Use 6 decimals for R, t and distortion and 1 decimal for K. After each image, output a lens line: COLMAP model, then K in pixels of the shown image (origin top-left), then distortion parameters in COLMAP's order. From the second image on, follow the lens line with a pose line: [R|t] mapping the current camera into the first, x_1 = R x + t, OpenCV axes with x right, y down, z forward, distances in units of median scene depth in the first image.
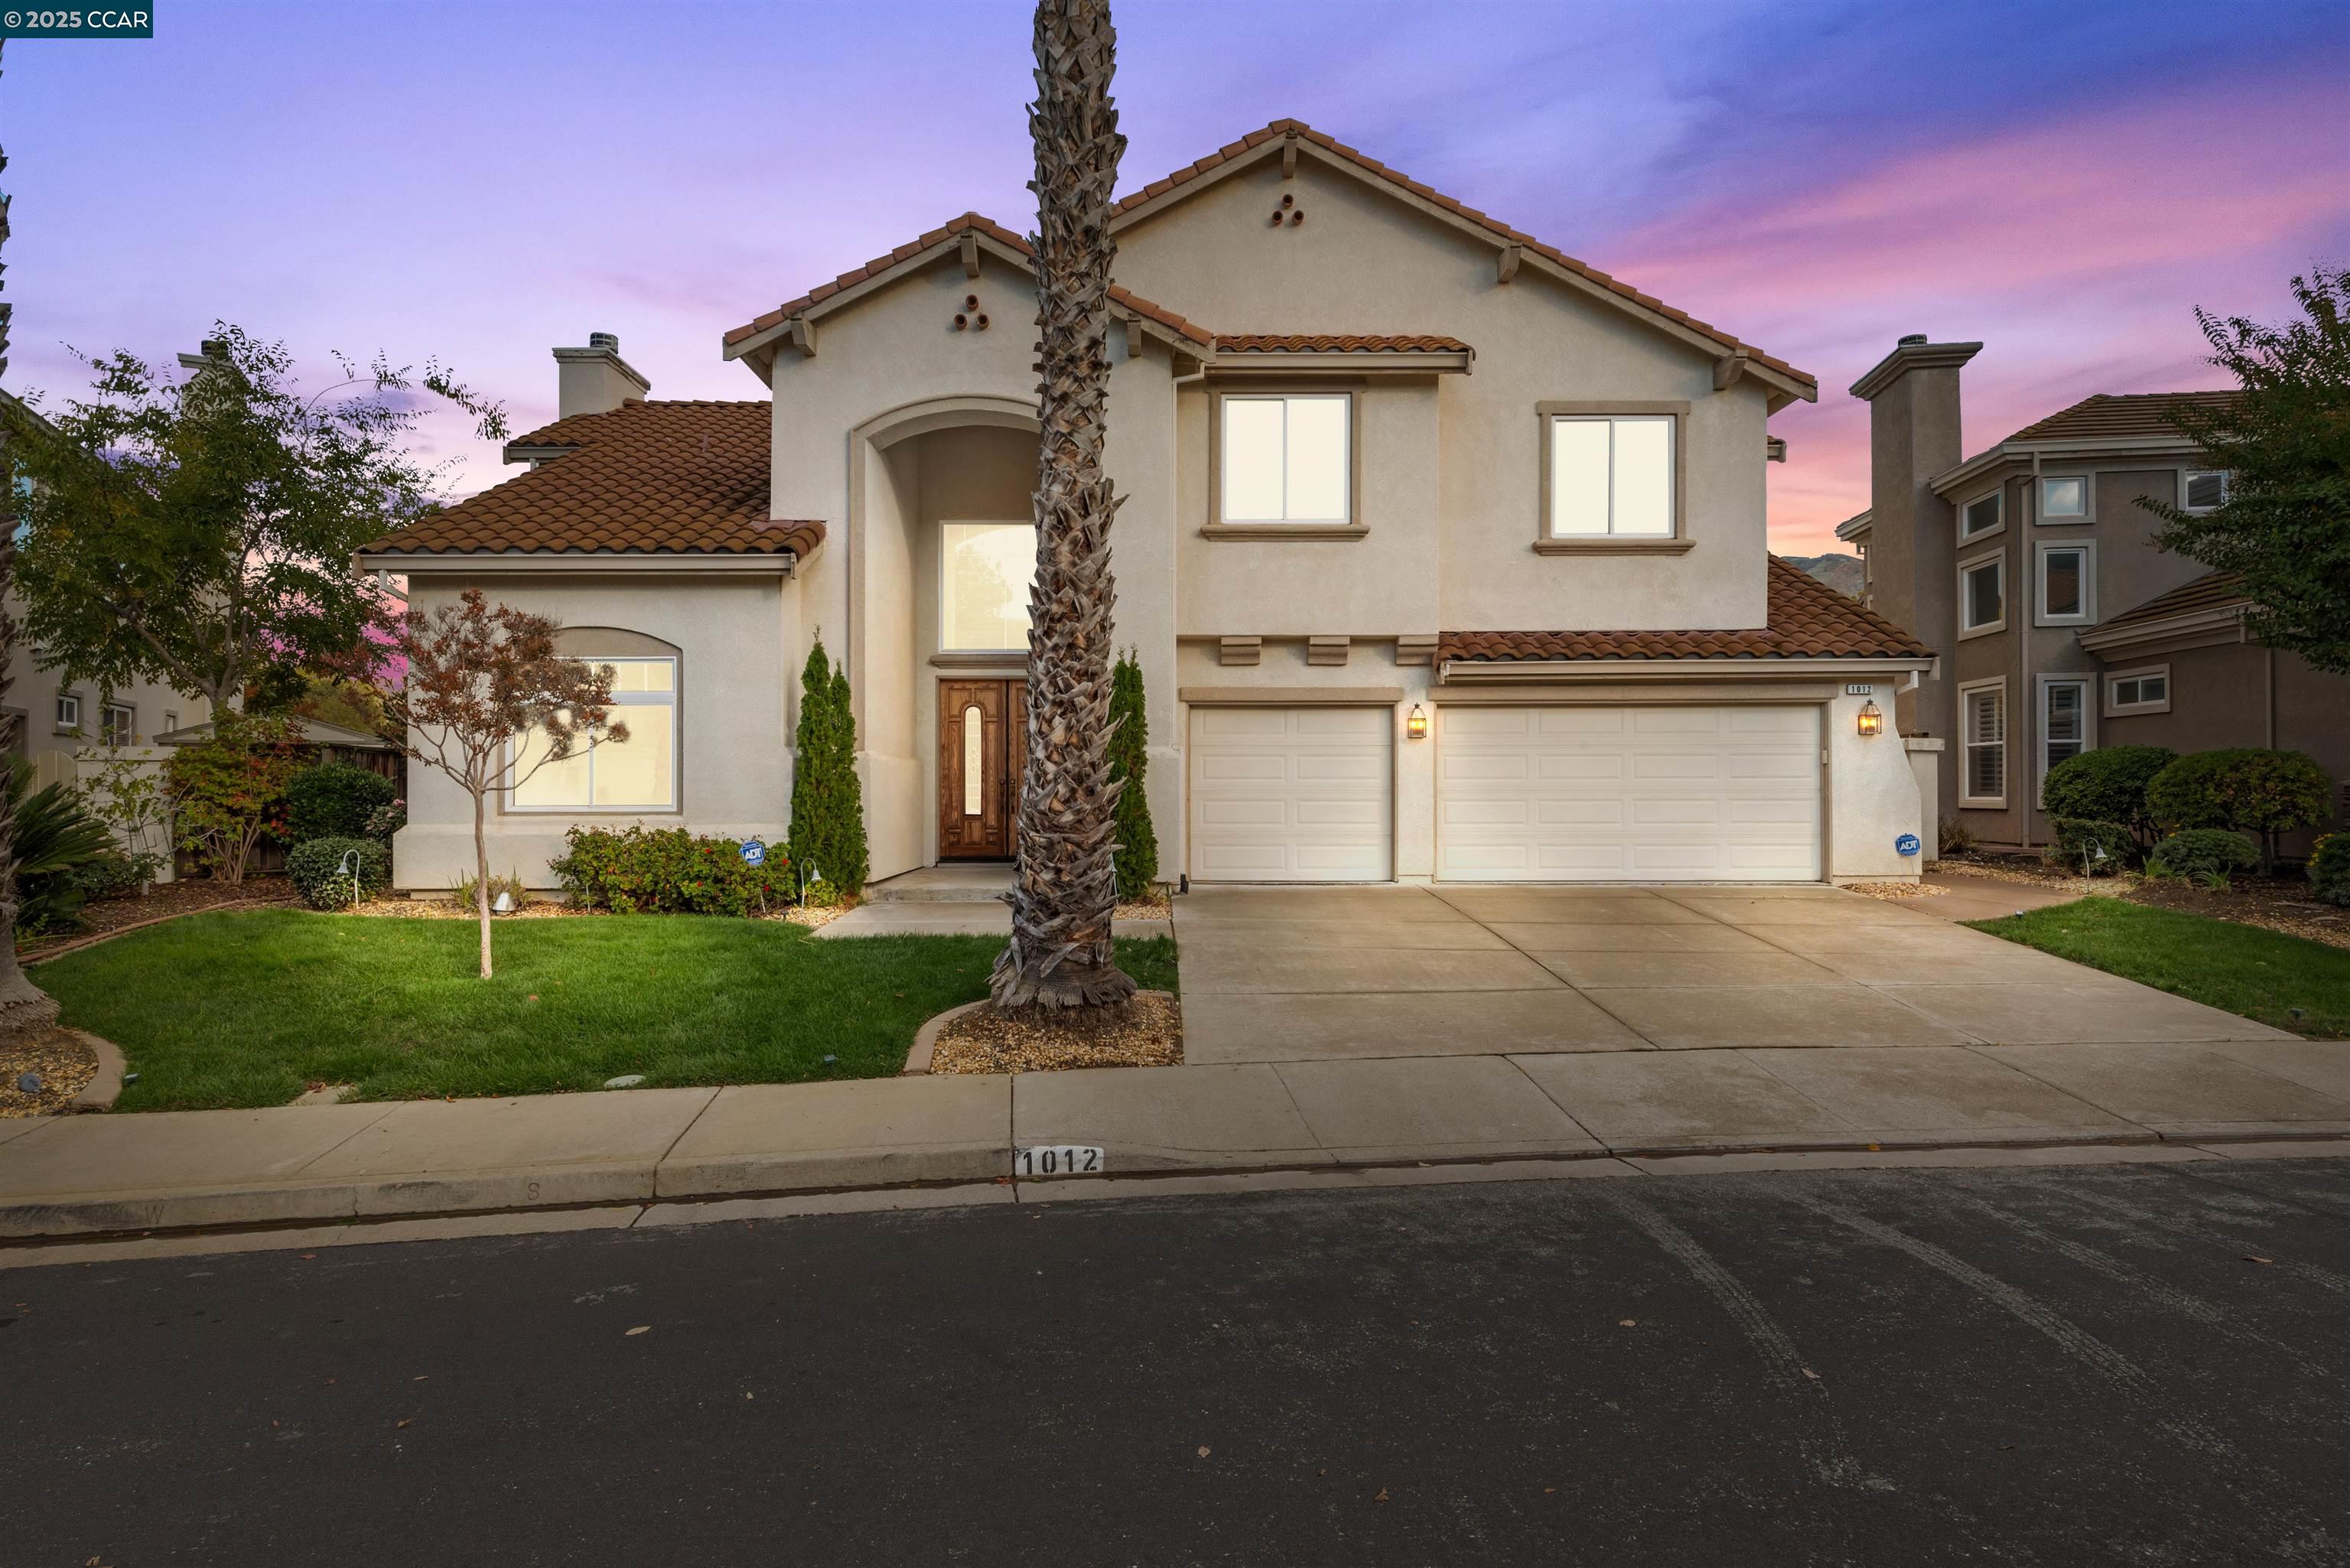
lens RADIAL K [[1269.8, 0, 1182.7], [0, 1269.8, 786.4], [0, 0, 1]] dist [-0.000789, -0.000159]
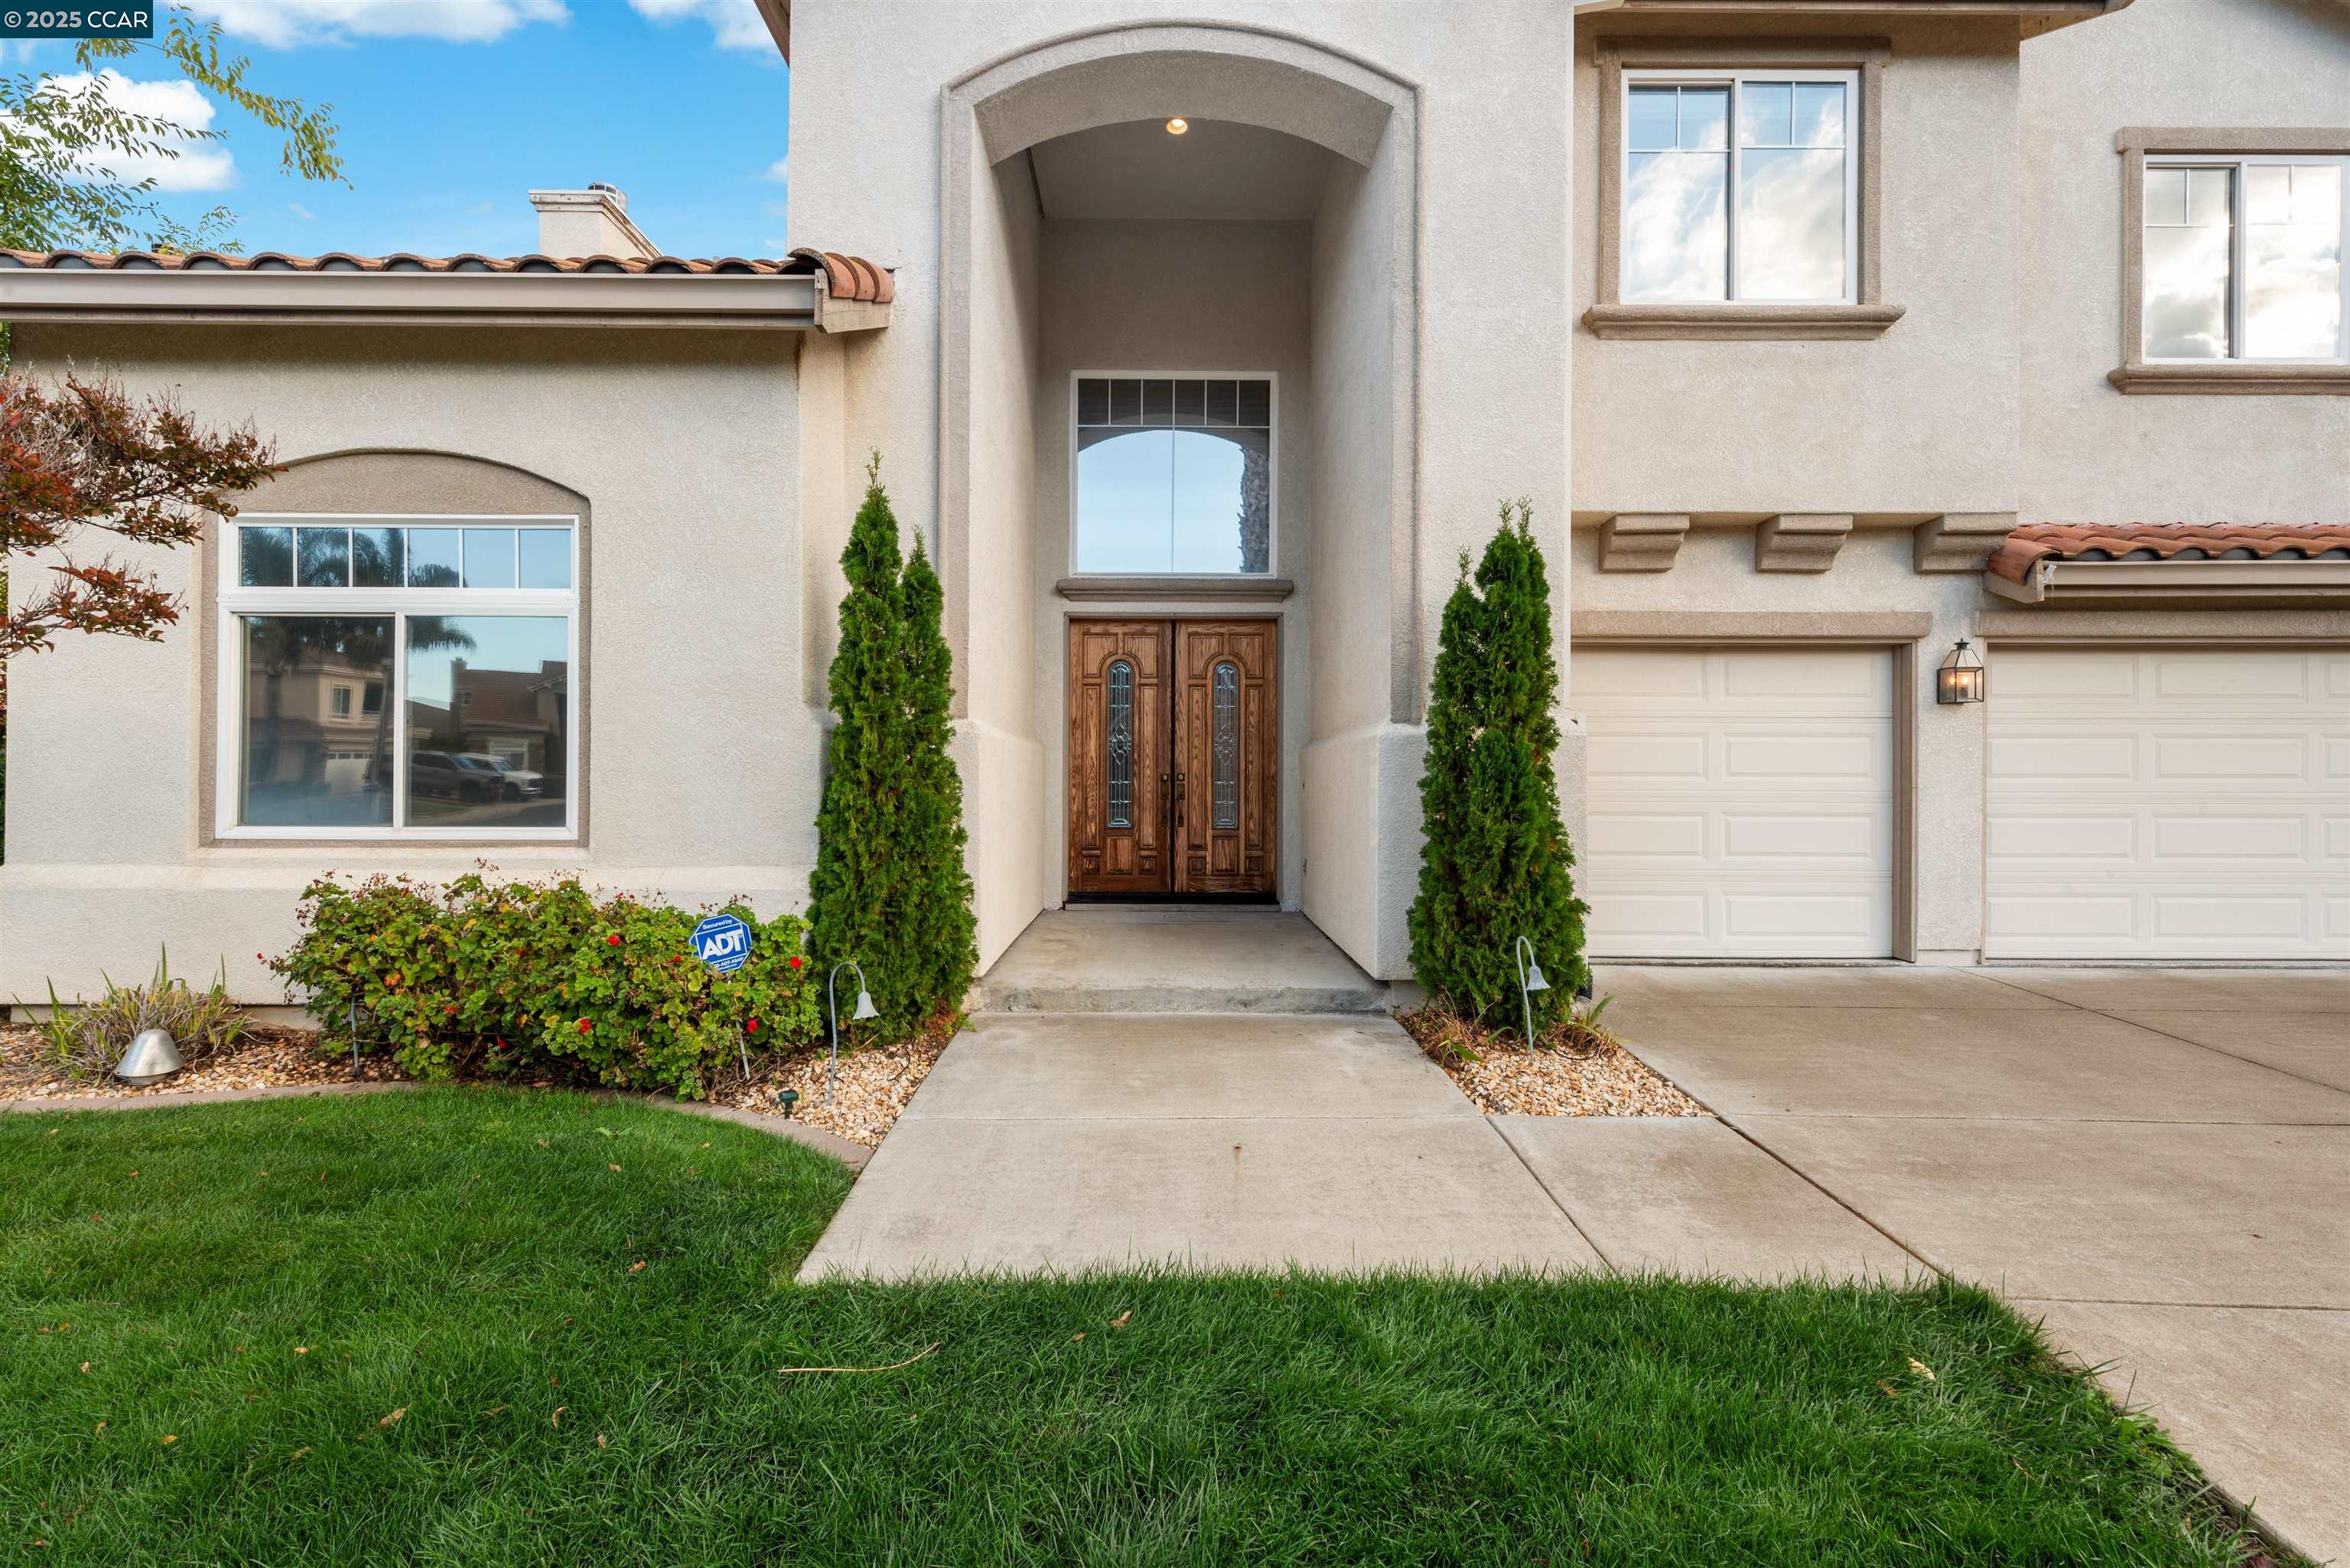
lens RADIAL K [[1029.7, 0, 1168.4], [0, 1029.7, 779.1], [0, 0, 1]] dist [0.002610, -0.000044]
pose [[0.999852, 0.006199, -0.016069, -0.167765], [-0.006173, 0.999980, 0.001700, -0.004833], [0.016079, -0.001600, 0.999869, 0.605229]]
